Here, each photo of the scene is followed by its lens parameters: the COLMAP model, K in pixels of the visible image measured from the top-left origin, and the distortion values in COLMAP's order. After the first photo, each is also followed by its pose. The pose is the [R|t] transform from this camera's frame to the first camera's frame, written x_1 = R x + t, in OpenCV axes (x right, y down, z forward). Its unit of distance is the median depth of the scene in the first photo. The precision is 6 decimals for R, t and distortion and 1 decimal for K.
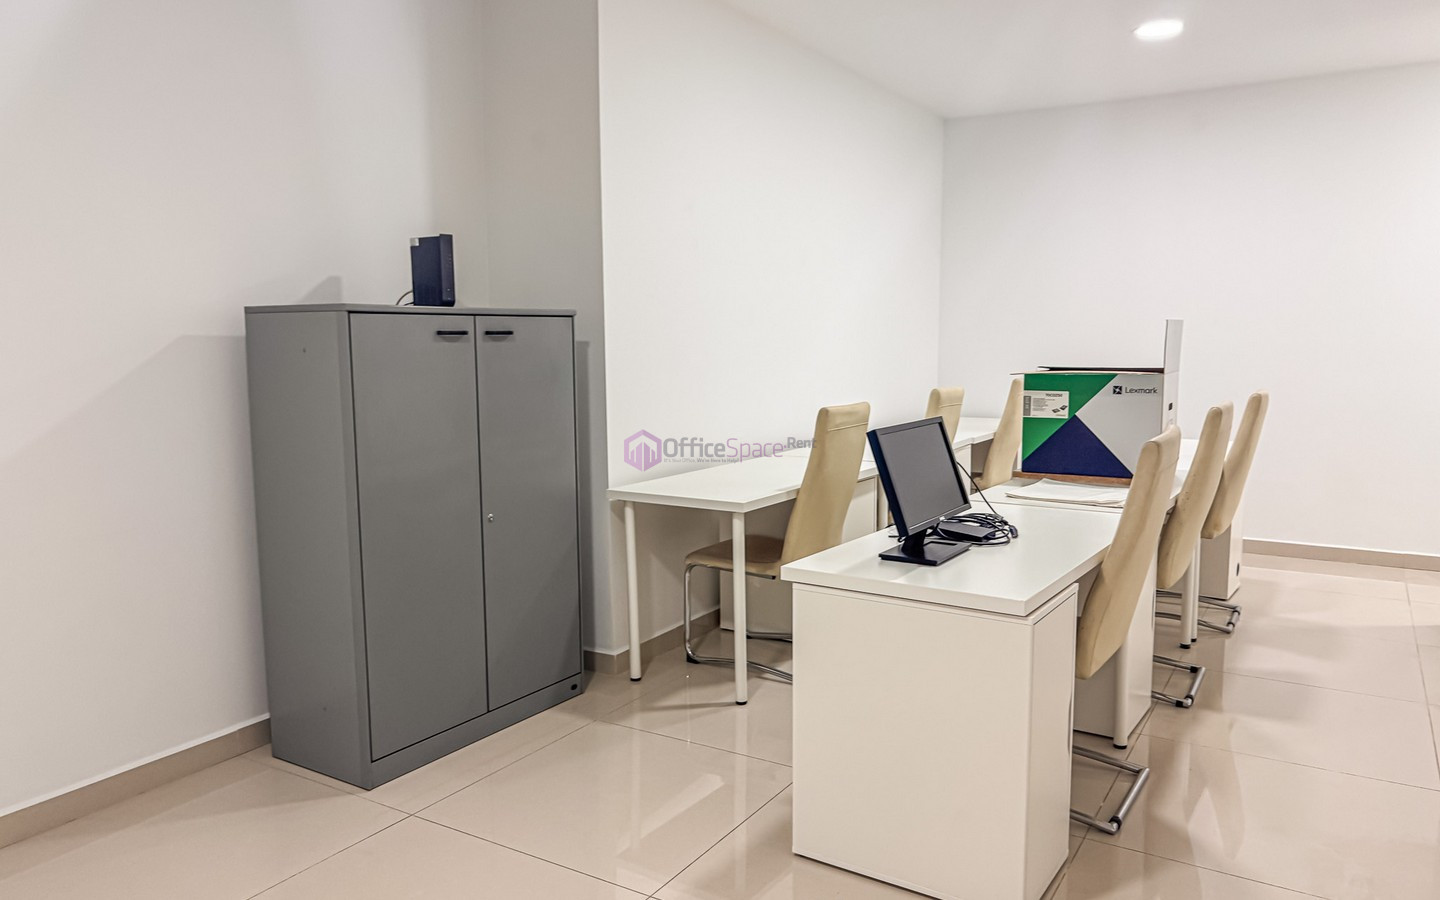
lens RADIAL K [[1021.2, 0, 723.6], [0, 1021.2, 461.7], [0, 0, 1]] dist [0.013370, 0.001856]
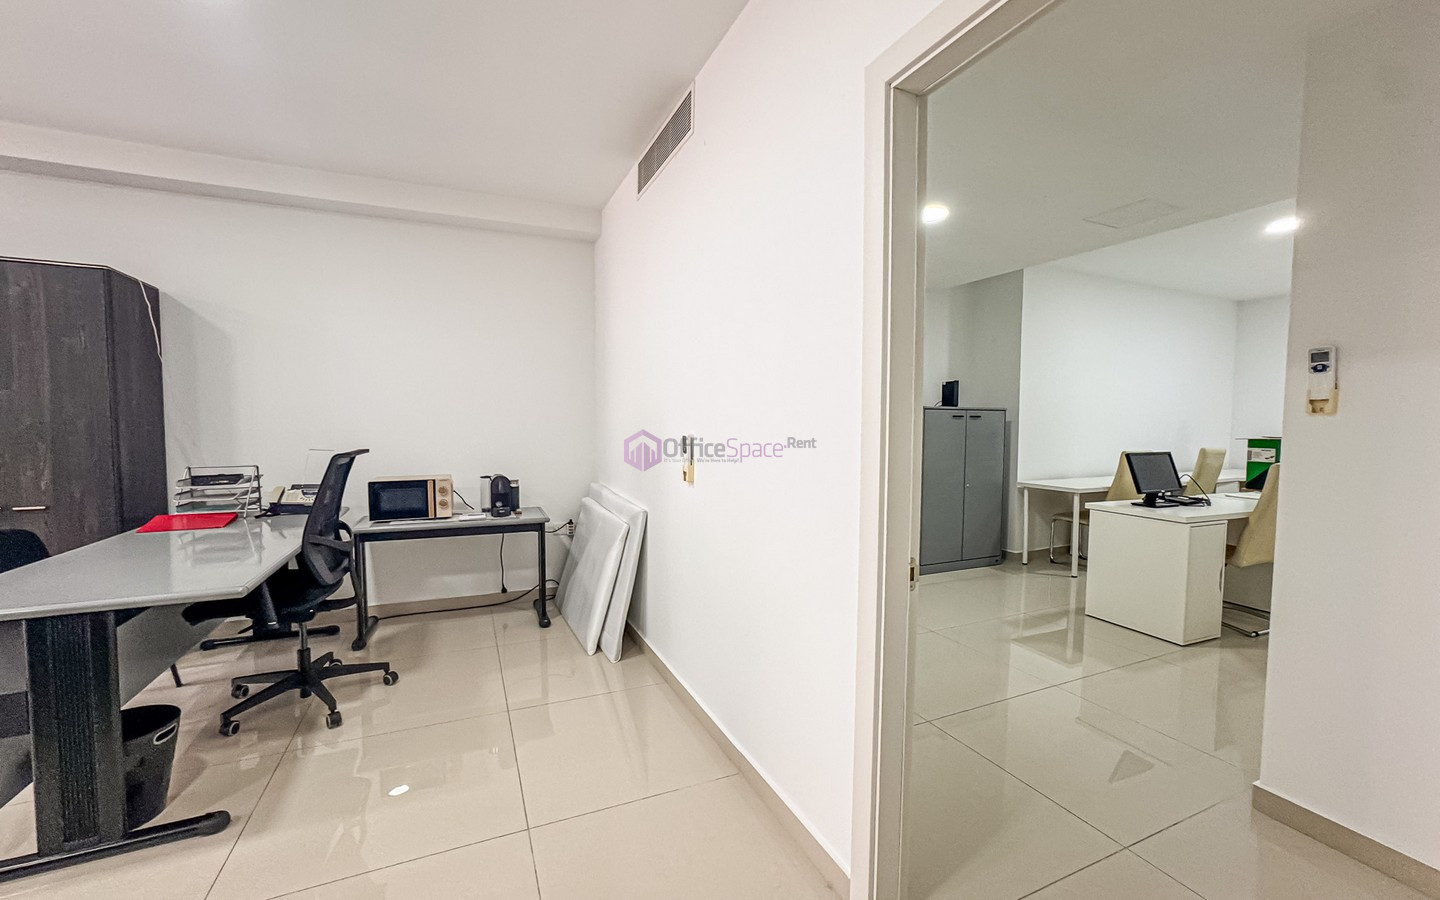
lens RADIAL K [[581.7, 0, 721.6], [0, 581.7, 453.1], [0, 0, 1]] dist [-0.032257, 0.015941]
pose [[0.830560, 0.042960, -0.555270, 0.061529], [-0.080048, 0.995877, -0.042686, 0.073143], [0.551146, 0.079902, 0.830574, -0.517261]]
